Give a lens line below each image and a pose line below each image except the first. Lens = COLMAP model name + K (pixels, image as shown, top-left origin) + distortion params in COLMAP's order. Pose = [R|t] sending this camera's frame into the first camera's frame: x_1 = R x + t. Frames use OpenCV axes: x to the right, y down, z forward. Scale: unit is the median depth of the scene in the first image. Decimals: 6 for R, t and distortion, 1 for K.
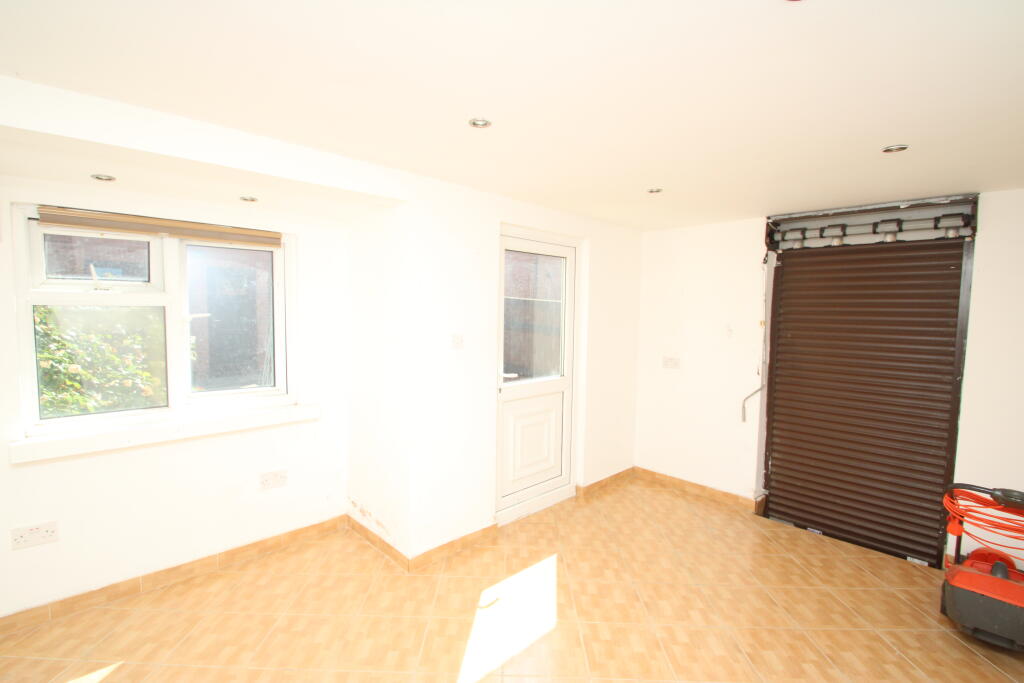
lens RADIAL K [[475.0, 0, 504.4], [0, 475.0, 344.7], [0, 0, 1]] dist [0.001552, -0.009645]
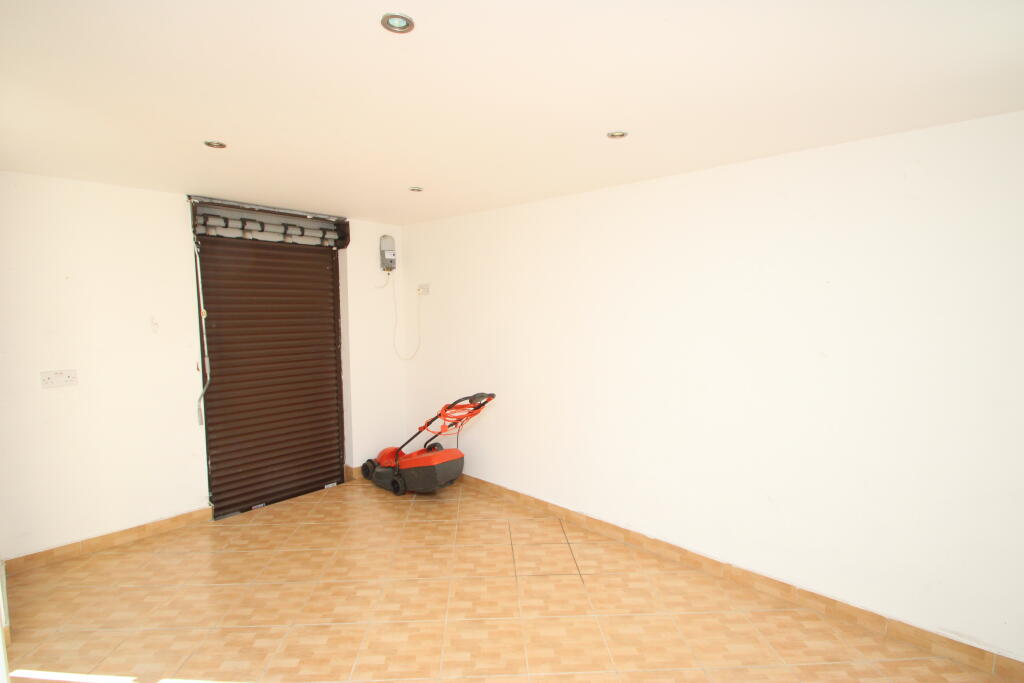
lens RADIAL K [[475.0, 0, 504.4], [0, 475.0, 344.7], [0, 0, 1]] dist [0.001552, -0.009645]
pose [[-0.067499, -0.098689, 0.992826, -0.441758], [0.070161, 0.992163, 0.103393, -0.043104], [-0.995249, 0.076636, -0.060046, 0.525185]]
